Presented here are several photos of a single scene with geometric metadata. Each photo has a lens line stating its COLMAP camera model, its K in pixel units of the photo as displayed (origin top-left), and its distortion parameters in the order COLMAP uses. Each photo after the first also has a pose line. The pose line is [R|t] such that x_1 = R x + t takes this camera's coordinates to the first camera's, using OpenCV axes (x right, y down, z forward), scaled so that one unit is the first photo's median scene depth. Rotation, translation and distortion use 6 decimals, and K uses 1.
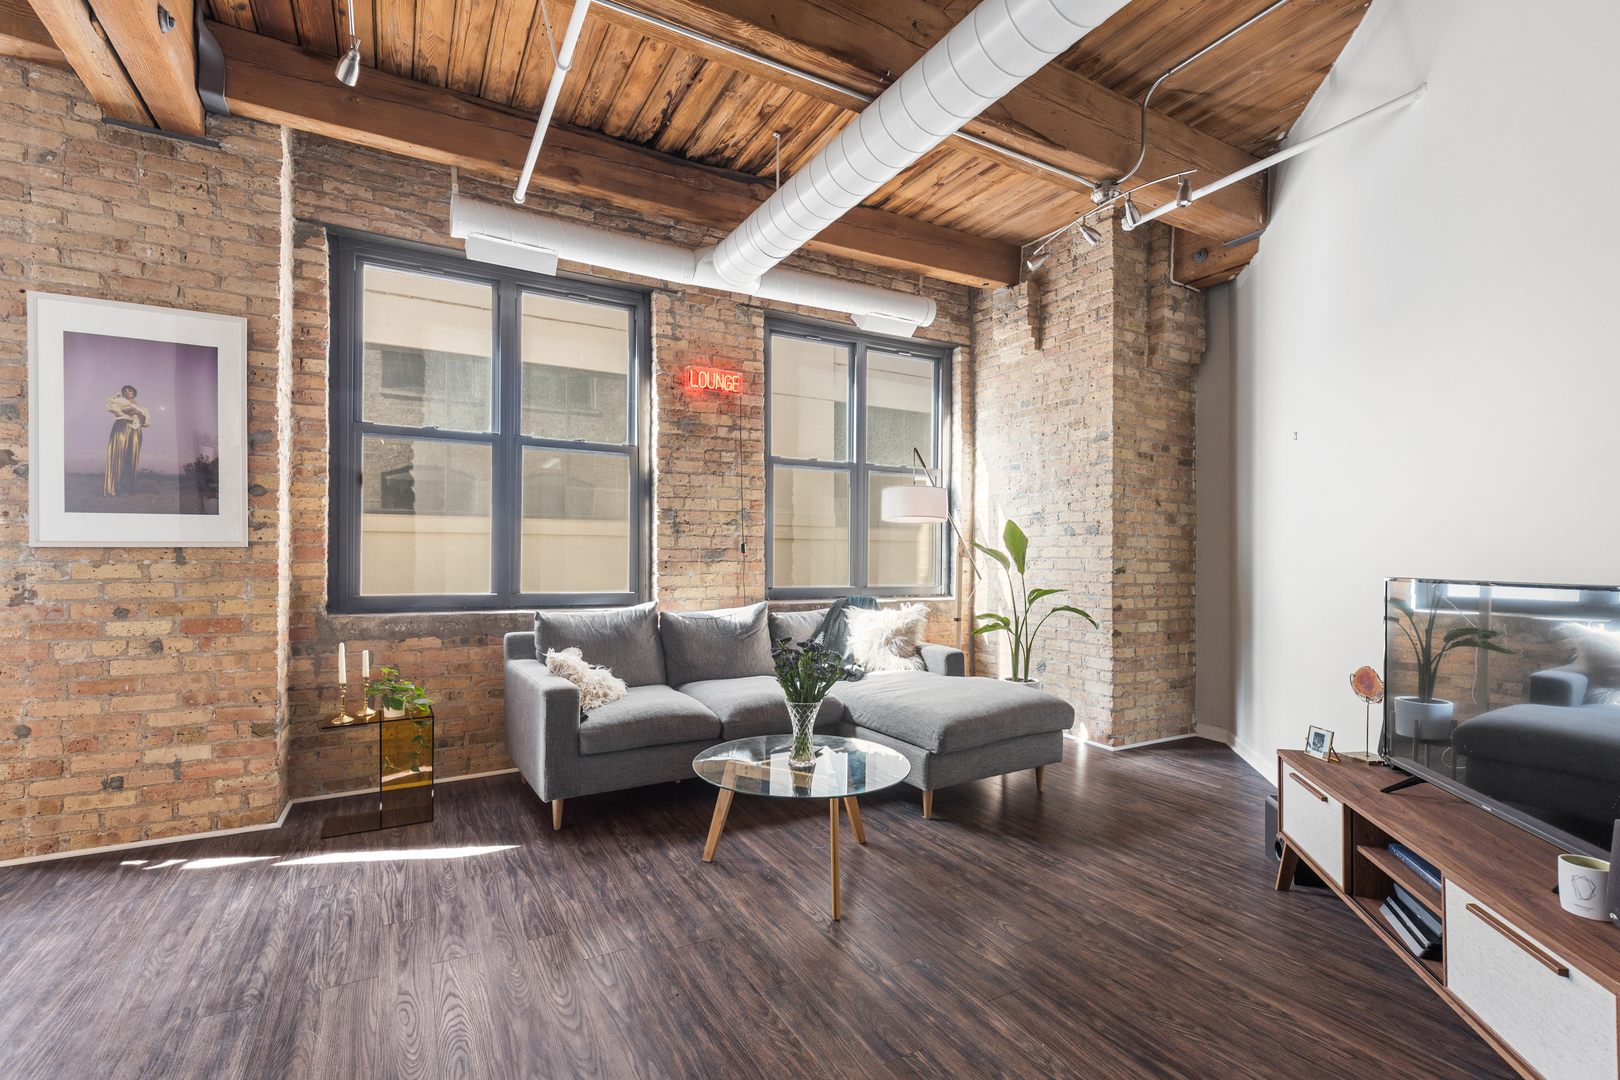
lens RADIAL K [[728.3, 0, 809.0], [0, 728.3, 557.3], [0, 0, 1]] dist [0.007390, -0.001938]
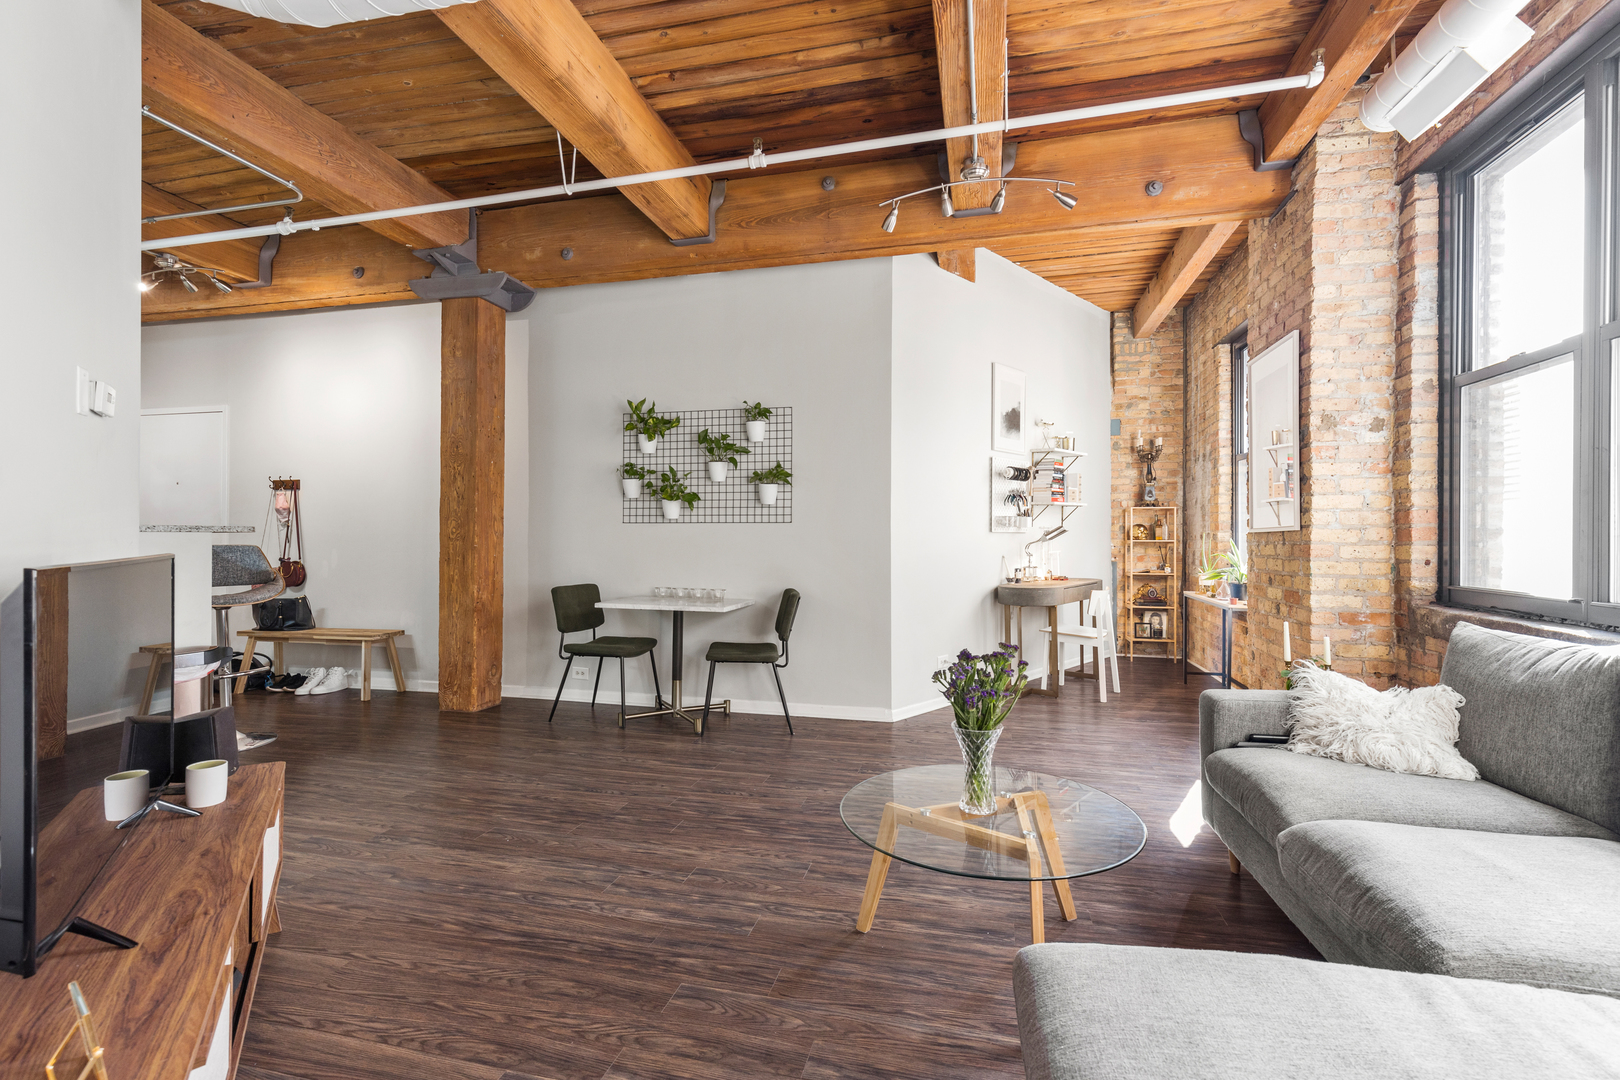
lens RADIAL K [[728.3, 0, 806.3], [0, 728.3, 536.8], [0, 0, 1]] dist [0.007390, -0.001938]
pose [[-0.693008, -0.005901, -0.720906, 0.634031], [-0.006593, 0.999977, -0.001848, 0.002560], [0.720900, 0.003472, -0.693030, 1.340570]]
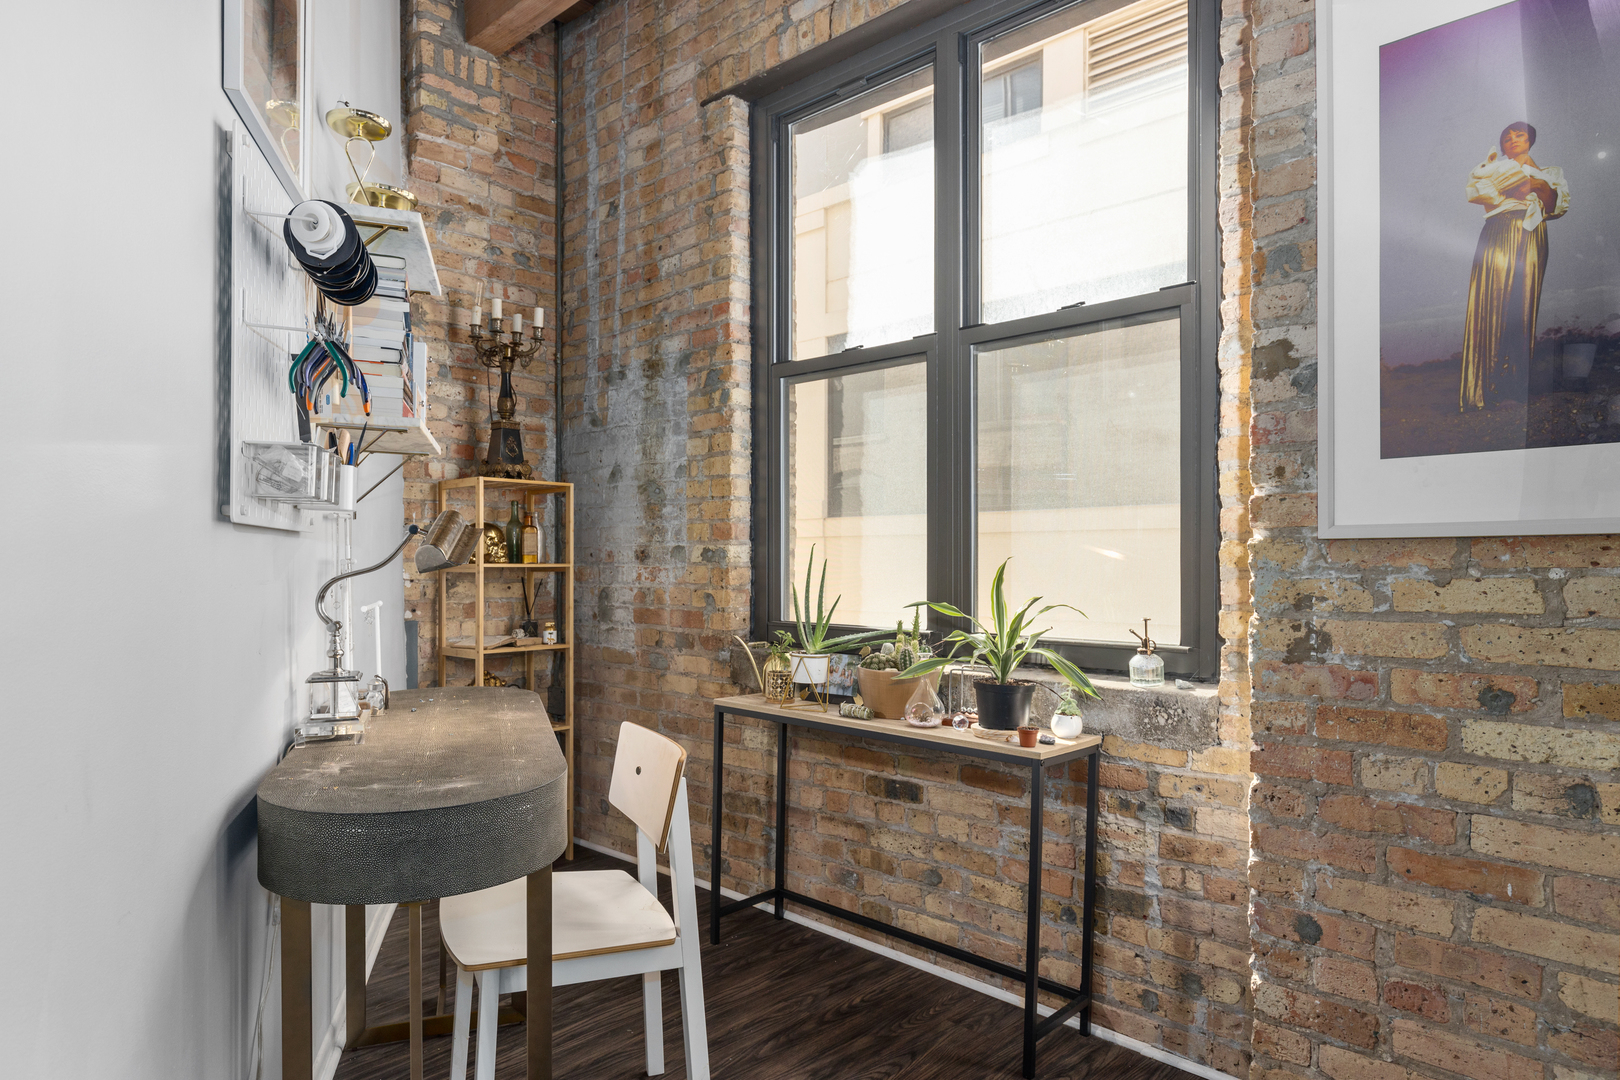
lens RADIAL K [[943.2, 0, 826.8], [0, 943.2, 562.4], [0, 0, 1]] dist [0.006063, -0.001085]
pose [[0.309168, 0.000791, -0.951007, -0.574095], [0.000912, 0.999999, 0.001129, -0.000162], [0.951007, -0.001216, 0.309167, 0.503197]]
